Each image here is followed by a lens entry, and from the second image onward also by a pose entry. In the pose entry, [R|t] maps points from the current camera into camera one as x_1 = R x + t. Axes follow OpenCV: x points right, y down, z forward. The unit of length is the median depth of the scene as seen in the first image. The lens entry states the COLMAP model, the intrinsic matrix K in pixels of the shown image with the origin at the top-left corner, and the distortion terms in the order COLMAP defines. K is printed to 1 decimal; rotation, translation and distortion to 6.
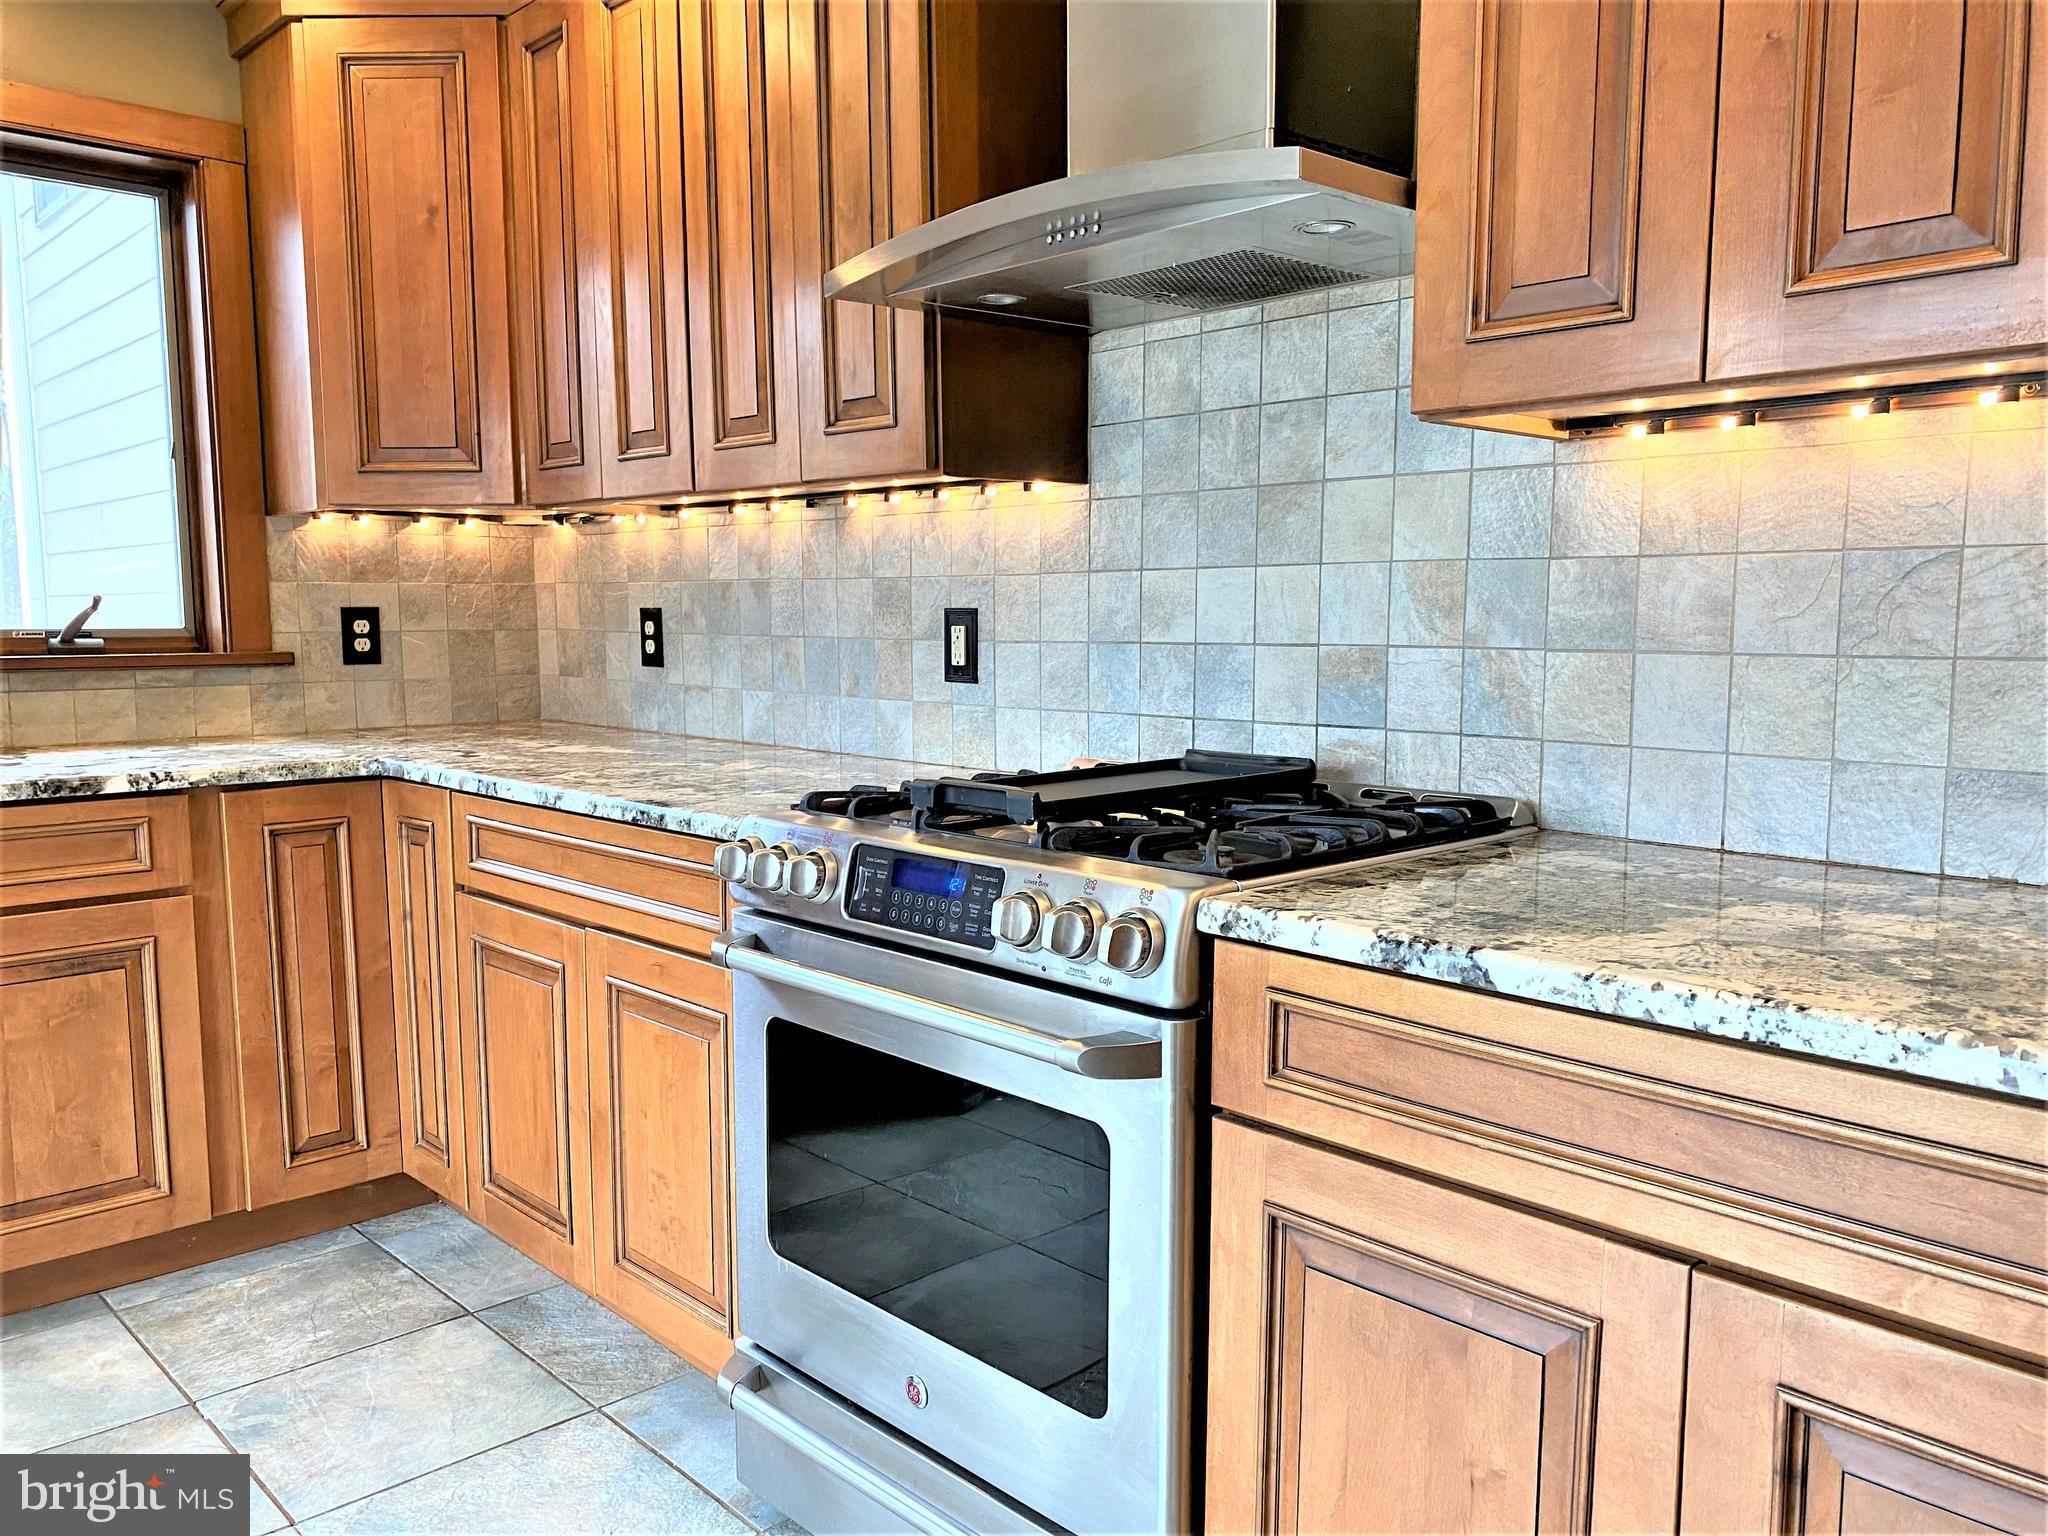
lens RADIAL K [[1559.2, 0, 1022.2], [0, 1559.2, 778.1], [0, 0, 1]] dist [0.041570, -0.038889]
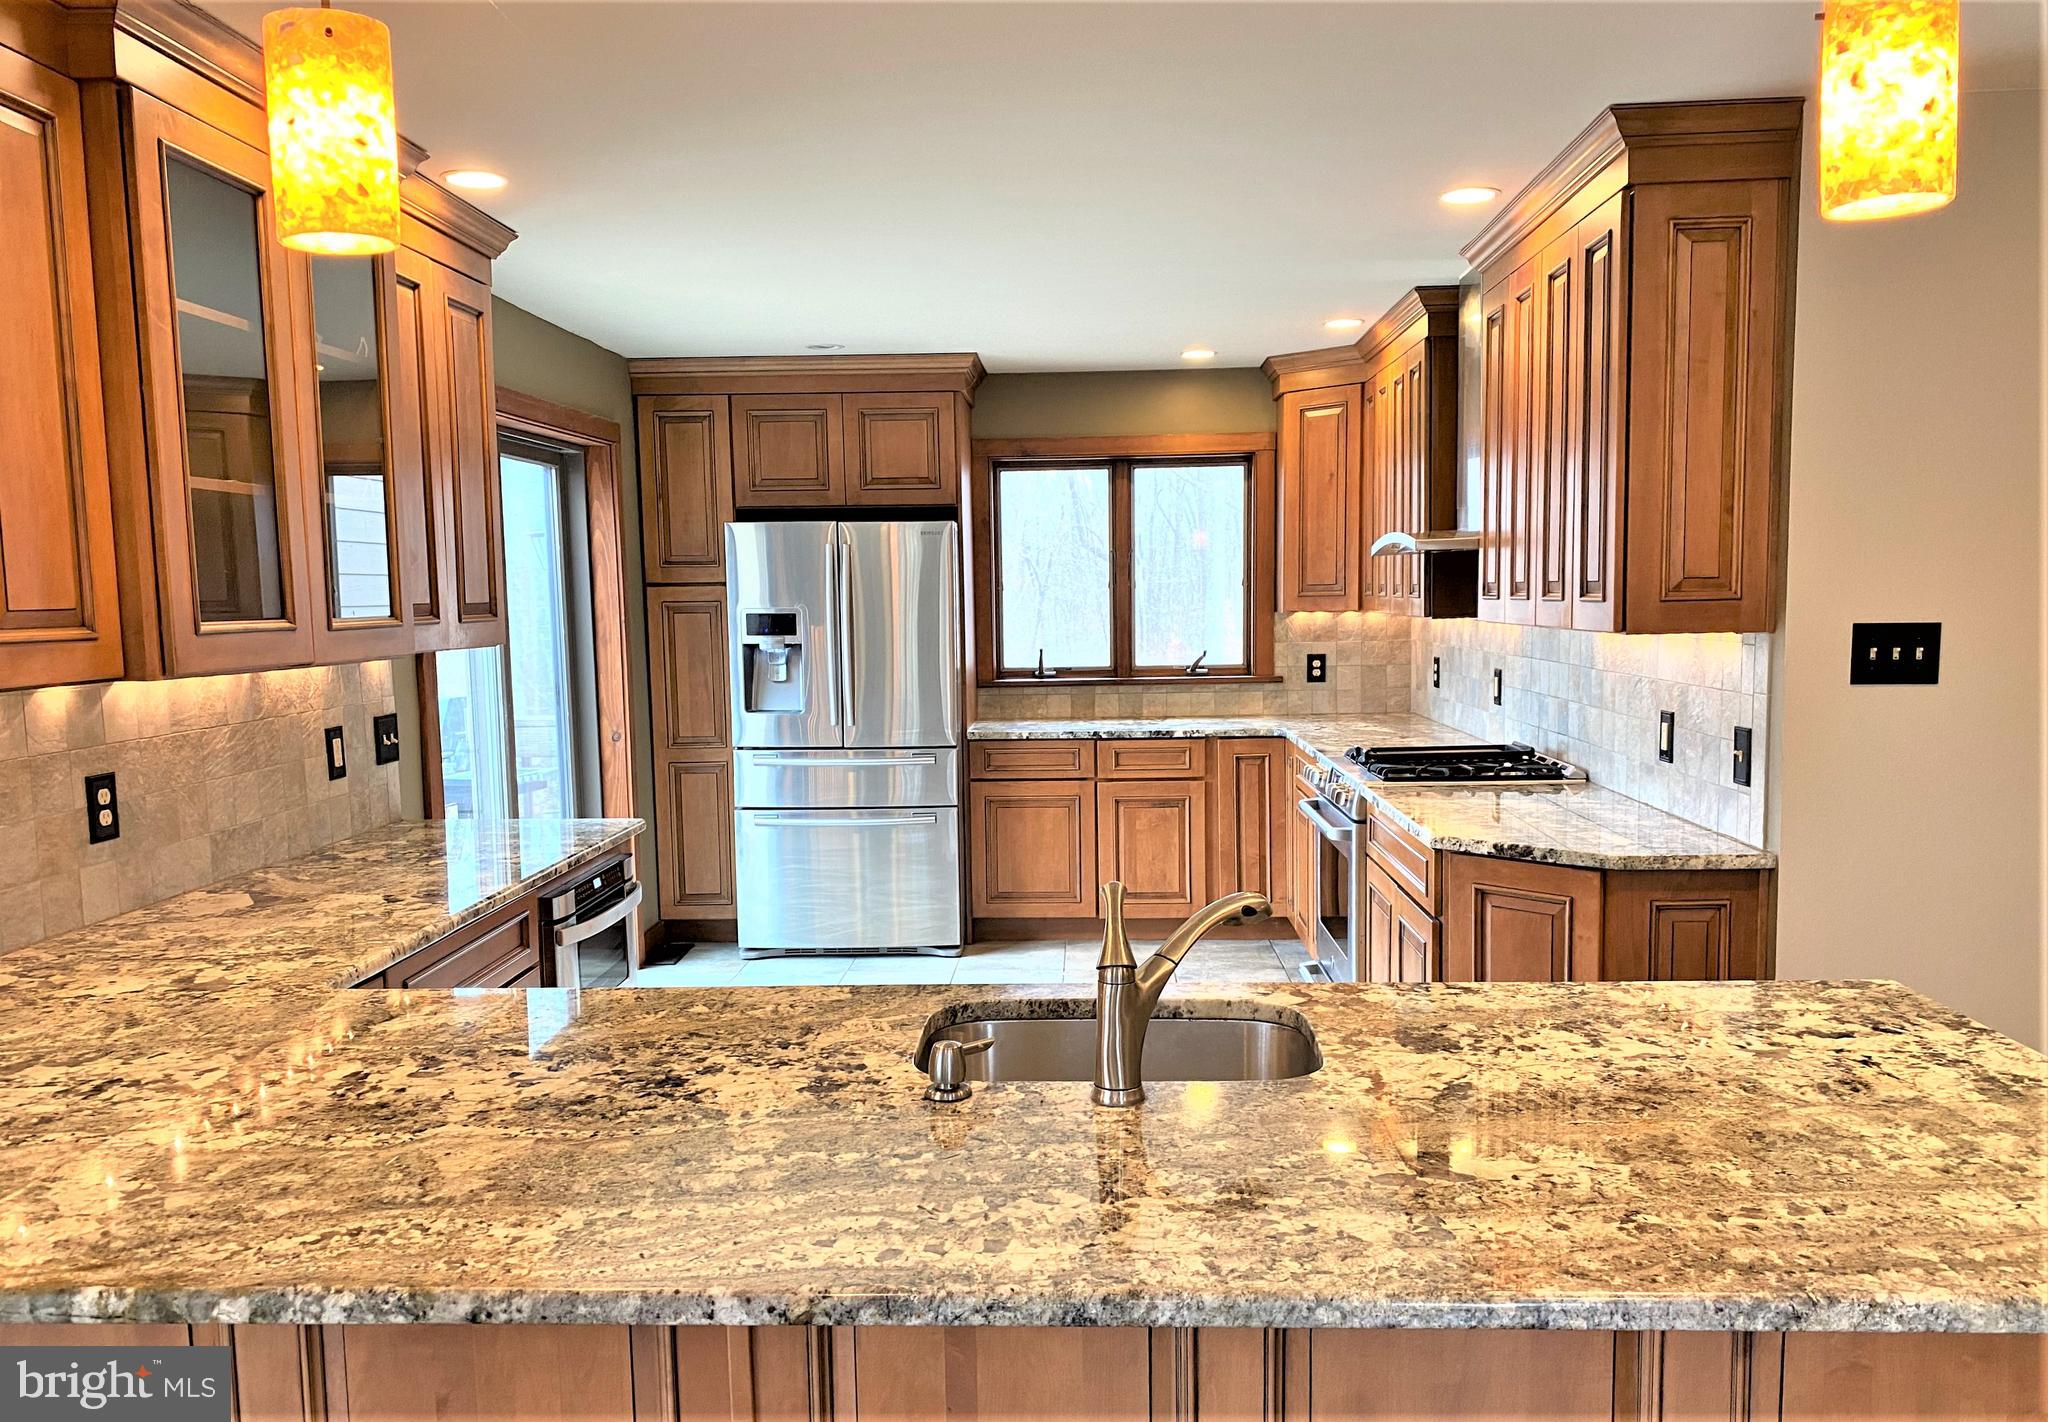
lens RADIAL K [[1581.9, 0, 1025.3], [0, 1581.9, 717.7], [0, 0, 1]] dist [0.000148, -0.000118]
pose [[0.692690, 0.045834, -0.719778, 0.832252], [-0.061021, 0.998125, 0.004835, -0.014046], [0.718650, 0.040572, 0.694188, -0.722473]]
